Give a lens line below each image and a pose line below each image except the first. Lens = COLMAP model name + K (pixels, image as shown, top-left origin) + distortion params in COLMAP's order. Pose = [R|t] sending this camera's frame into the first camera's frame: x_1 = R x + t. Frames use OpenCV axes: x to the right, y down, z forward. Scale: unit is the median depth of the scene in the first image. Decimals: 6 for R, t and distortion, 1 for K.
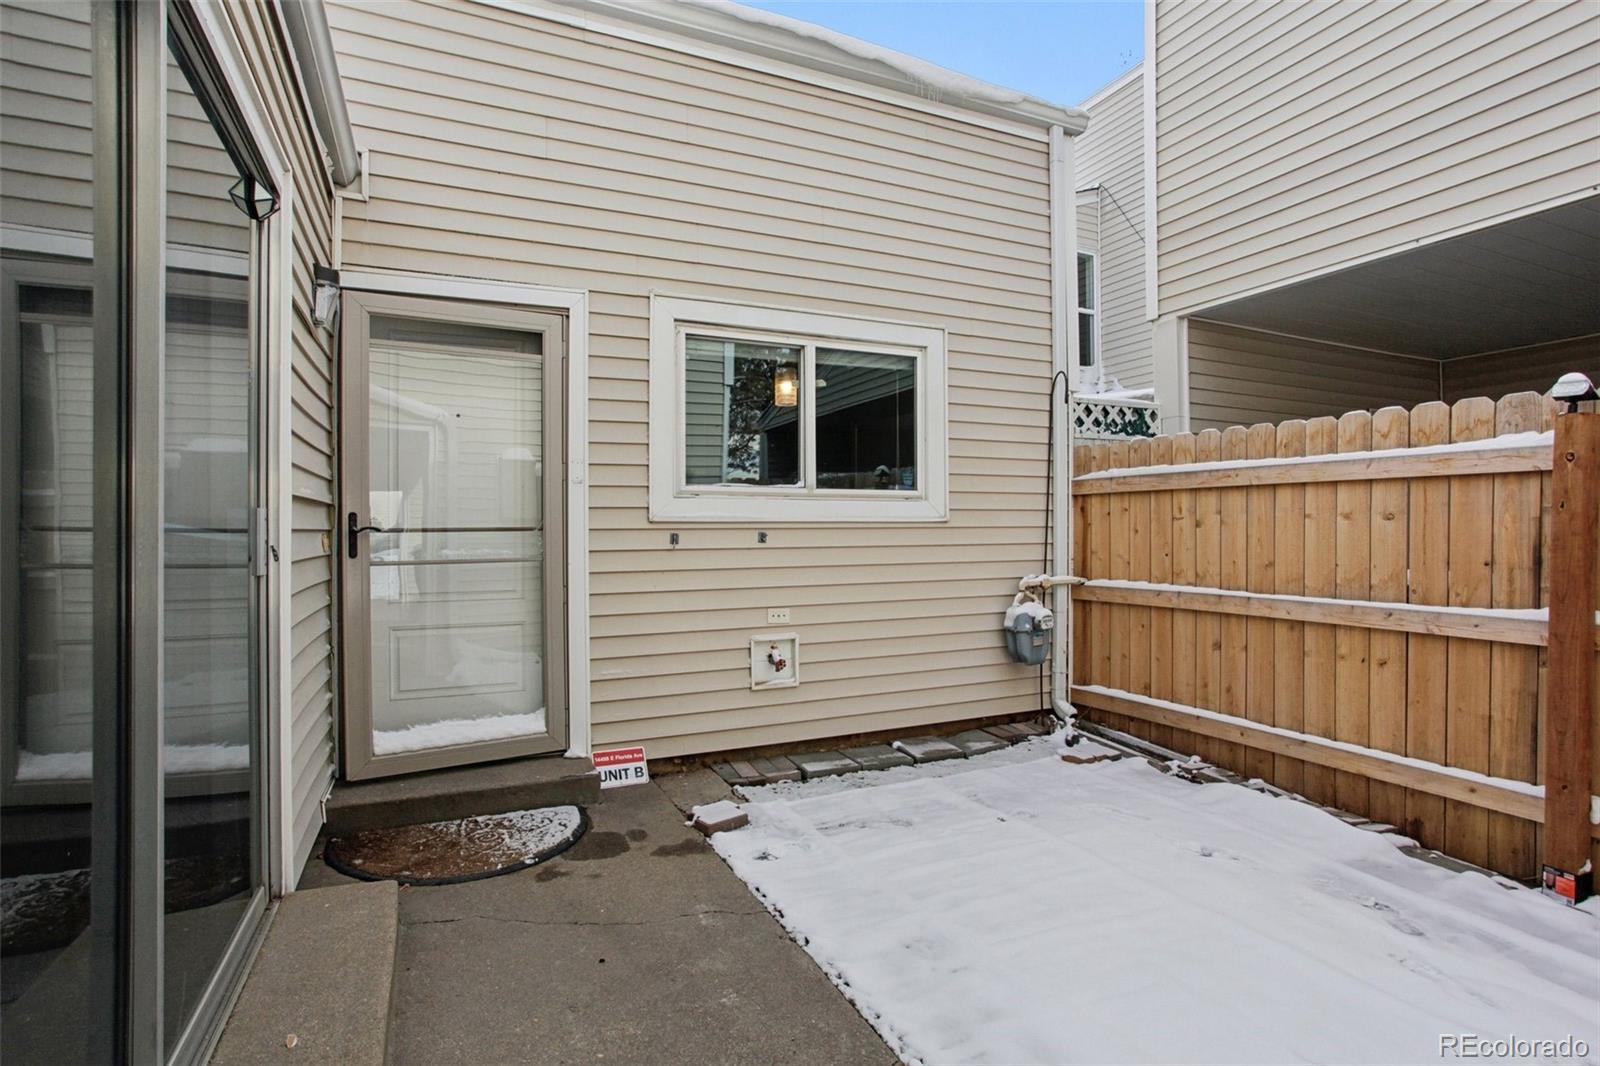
lens RADIAL K [[806.7, 0, 806.2], [0, 806.7, 527.5], [0, 0, 1]] dist [-0.002127, 0.000084]
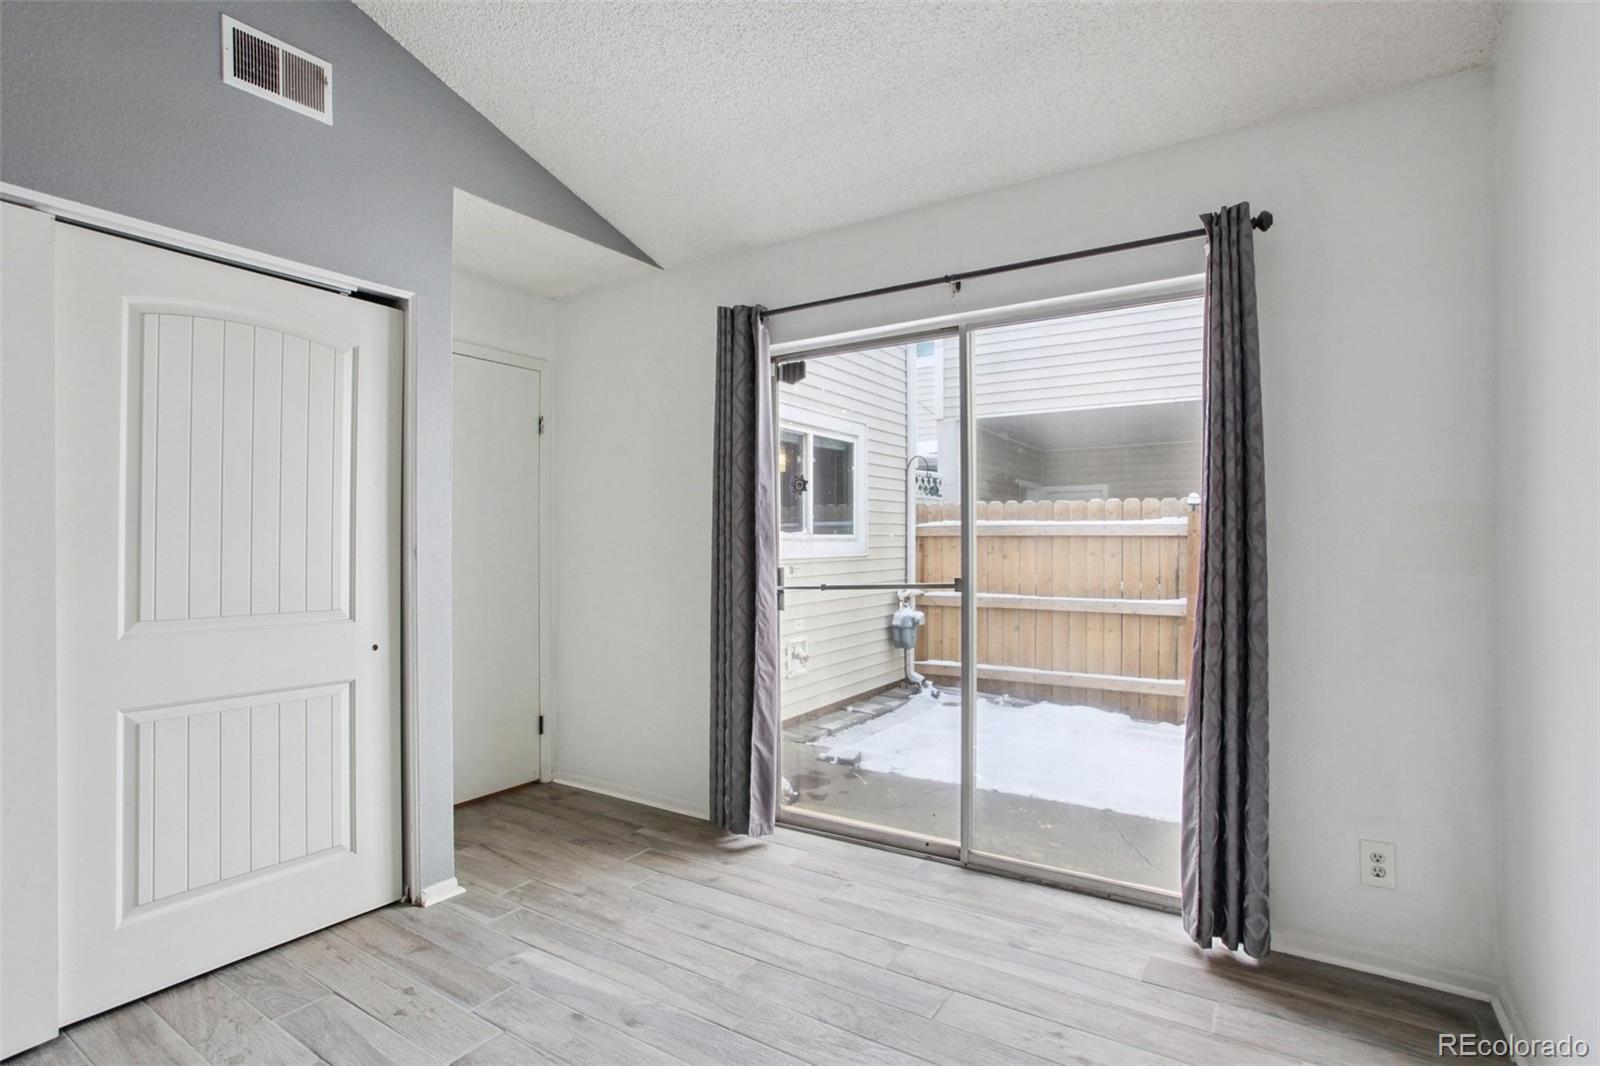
lens RADIAL K [[795.7, 0, 800.0], [0, 795.7, 533.0], [0, 0, 1]] dist [-0.051679, 0.027717]
pose [[0.845971, 0.006836, 0.533185, -0.765510], [-0.004137, 0.999972, -0.006256, -0.042469], [-0.533213, 0.003086, 0.845975, -0.175862]]
